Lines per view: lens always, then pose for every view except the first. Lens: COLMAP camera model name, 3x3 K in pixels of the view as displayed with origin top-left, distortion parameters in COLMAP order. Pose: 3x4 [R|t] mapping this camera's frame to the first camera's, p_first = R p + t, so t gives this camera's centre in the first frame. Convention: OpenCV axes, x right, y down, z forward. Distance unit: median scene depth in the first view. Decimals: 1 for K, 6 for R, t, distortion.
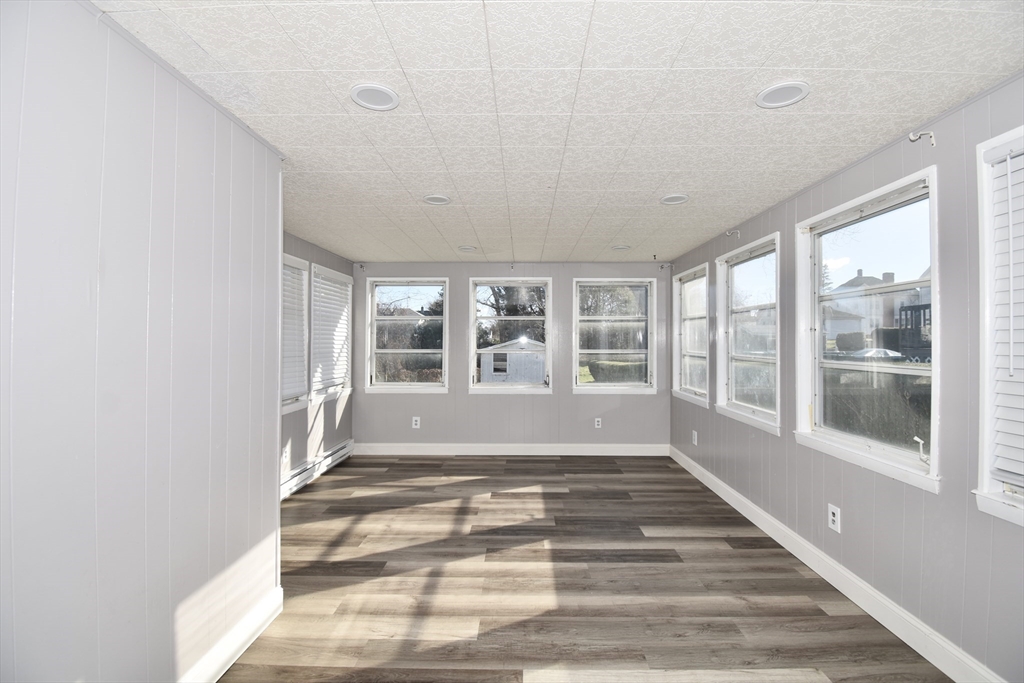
lens RADIAL K [[476.8, 0, 517.4], [0, 476.8, 341.2], [0, 0, 1]] dist [0.025415, -0.029930]
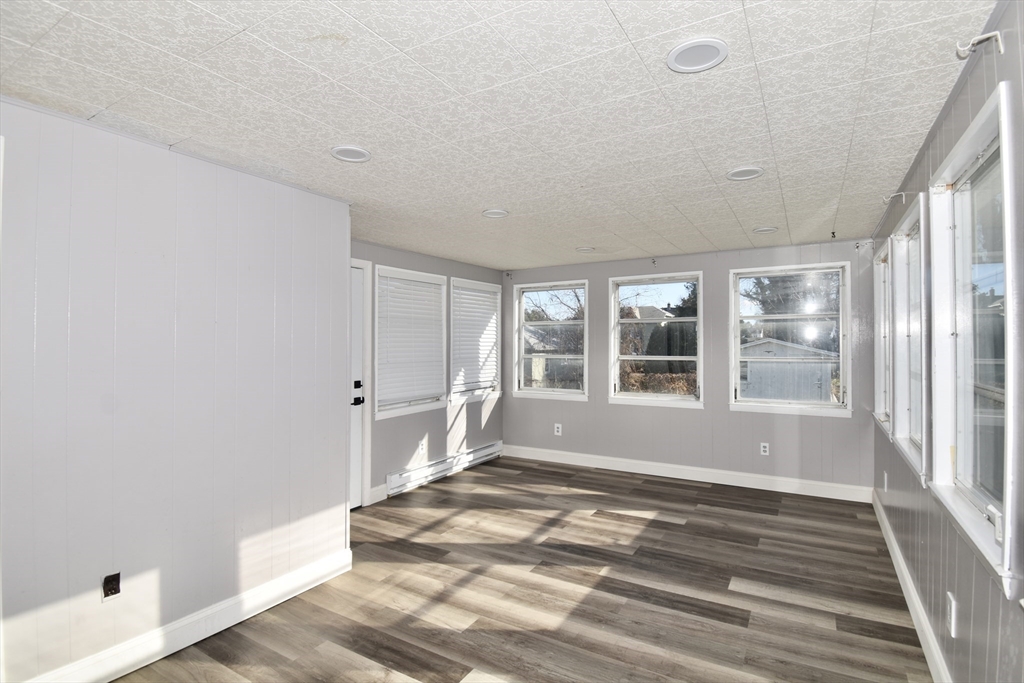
lens RADIAL K [[522.2, 0, 497.4], [0, 522.2, 342.7], [0, 0, 1]] dist [0.024285, -0.031190]
pose [[0.852586, -0.005379, -0.522559, 0.417364], [0.006679, 0.999978, 0.000603, -0.016603], [0.522544, -0.004005, 0.852603, 0.033934]]
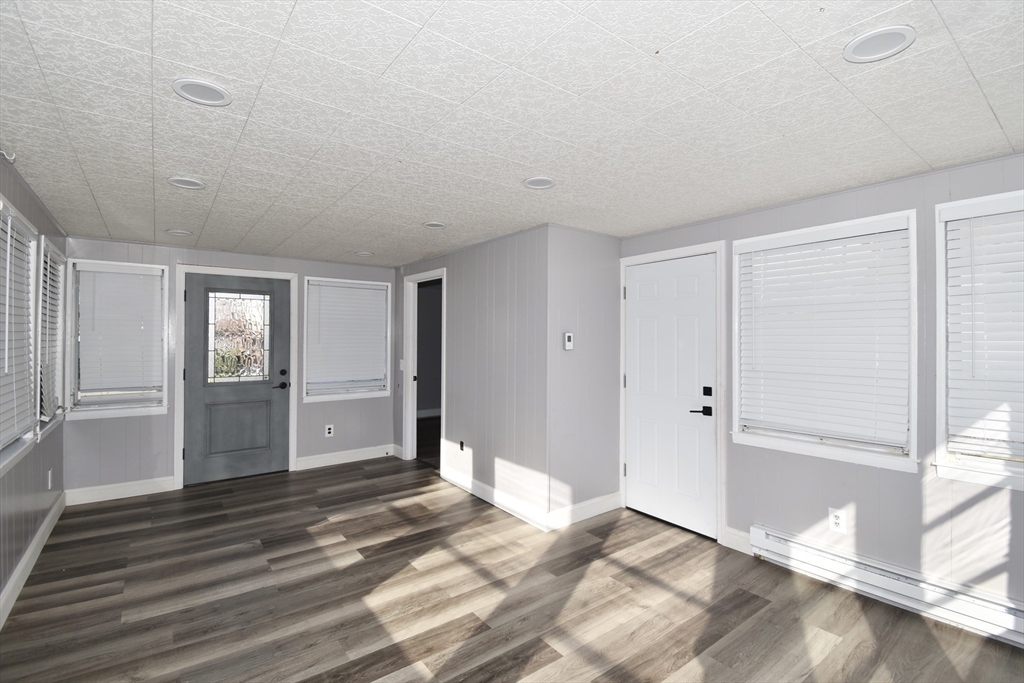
lens RADIAL K [[451.3, 0, 508.9], [0, 451.3, 336.6], [0, 0, 1]] dist [0.019140, -0.020652]
pose [[-0.792706, -0.009156, -0.609535, 0.348338], [-0.003630, 0.999940, -0.010299, -0.018144], [0.609593, -0.005952, -0.792692, 1.563530]]
